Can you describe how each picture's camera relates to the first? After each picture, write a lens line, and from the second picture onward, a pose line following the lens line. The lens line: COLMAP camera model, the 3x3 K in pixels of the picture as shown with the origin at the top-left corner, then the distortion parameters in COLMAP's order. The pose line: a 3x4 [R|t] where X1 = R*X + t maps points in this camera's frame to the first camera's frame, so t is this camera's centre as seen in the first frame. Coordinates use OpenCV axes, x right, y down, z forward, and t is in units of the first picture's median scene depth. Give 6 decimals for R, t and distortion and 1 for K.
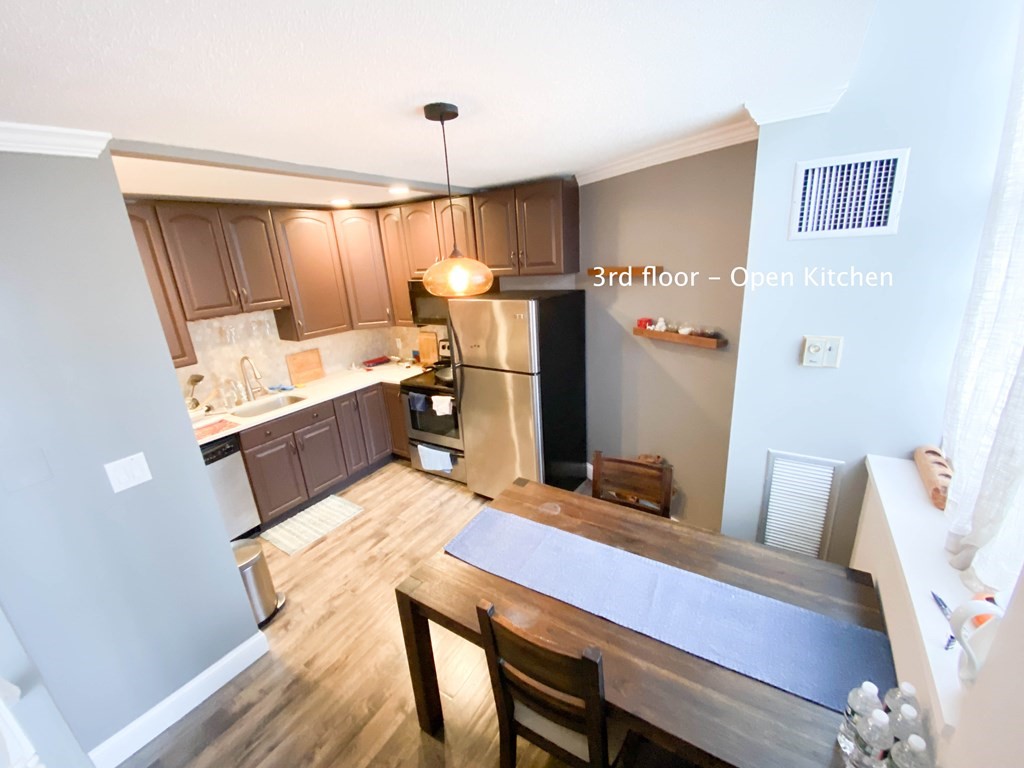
lens RADIAL K [[420.7, 0, 512.9], [0, 420.7, 388.4], [0, 0, 1]] dist [0.002968, -0.000186]
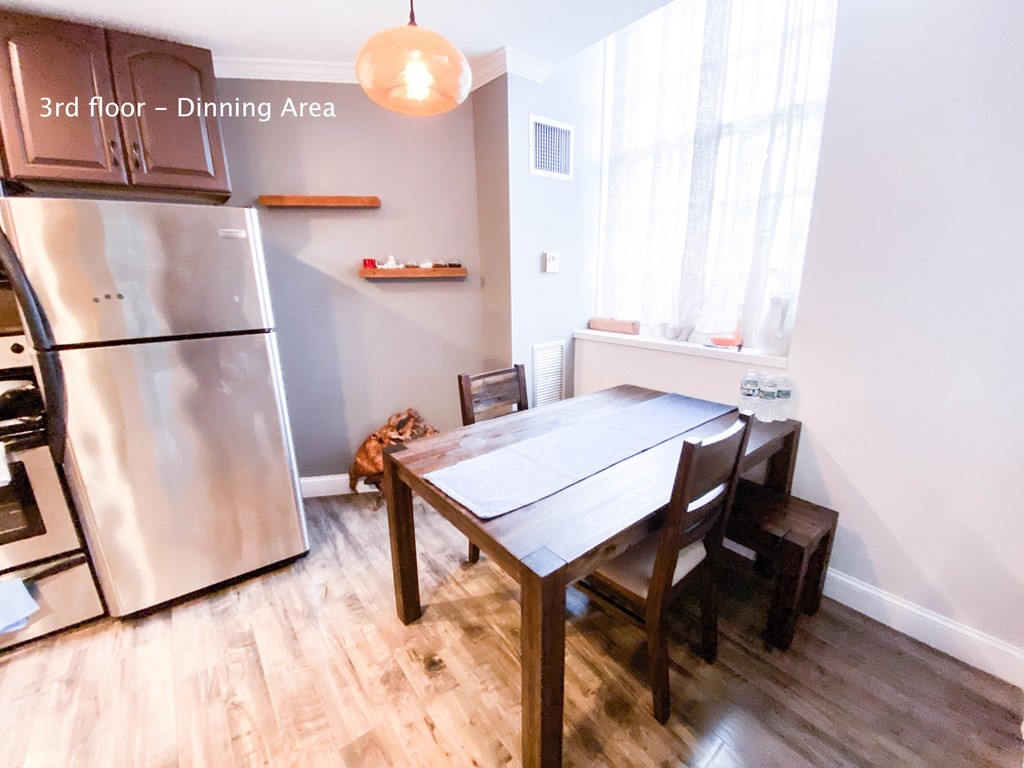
lens RADIAL K [[420.7, 0, 512.9], [0, 420.7, 388.4], [0, 0, 1]] dist [0.002968, -0.000186]
pose [[0.322520, -0.190982, 0.927096, -0.602953], [0.282891, 0.954118, 0.098136, 0.123240], [-0.903301, 0.230617, 0.361749, 0.595561]]
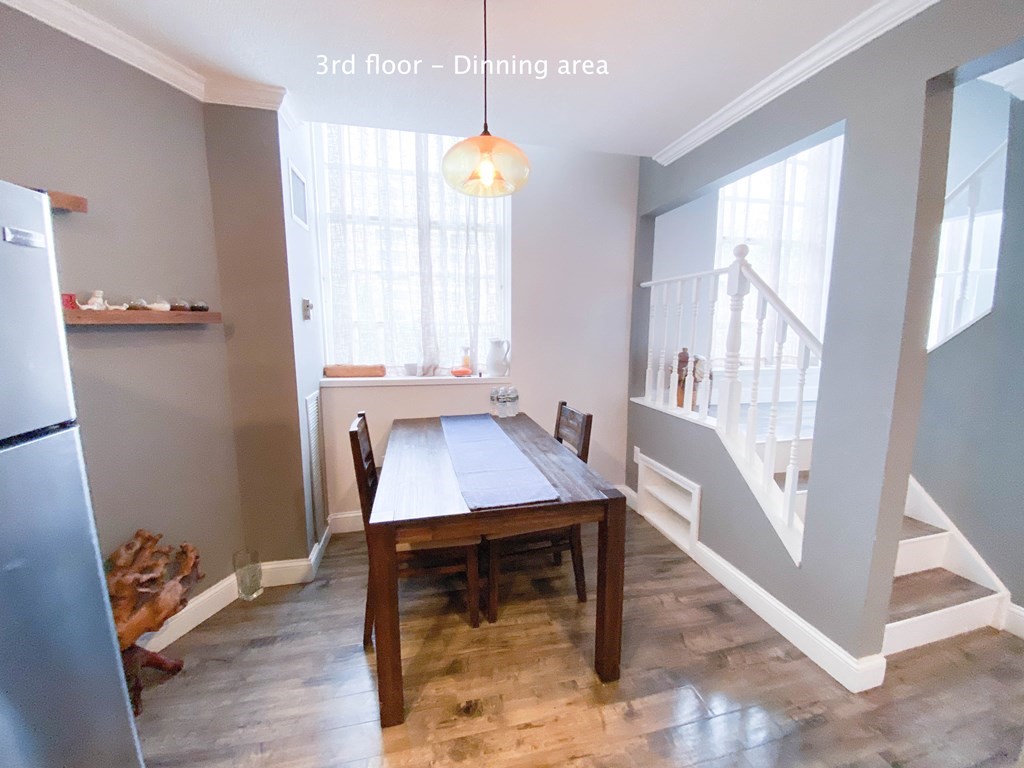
lens RADIAL K [[420.7, 0, 512.9], [0, 420.7, 388.4], [0, 0, 1]] dist [0.002968, -0.000186]
pose [[-0.719326, -0.053597, 0.692601, -0.587993], [0.244957, 0.913406, 0.325093, -0.112914], [-0.650051, 0.403505, -0.643908, 1.305439]]
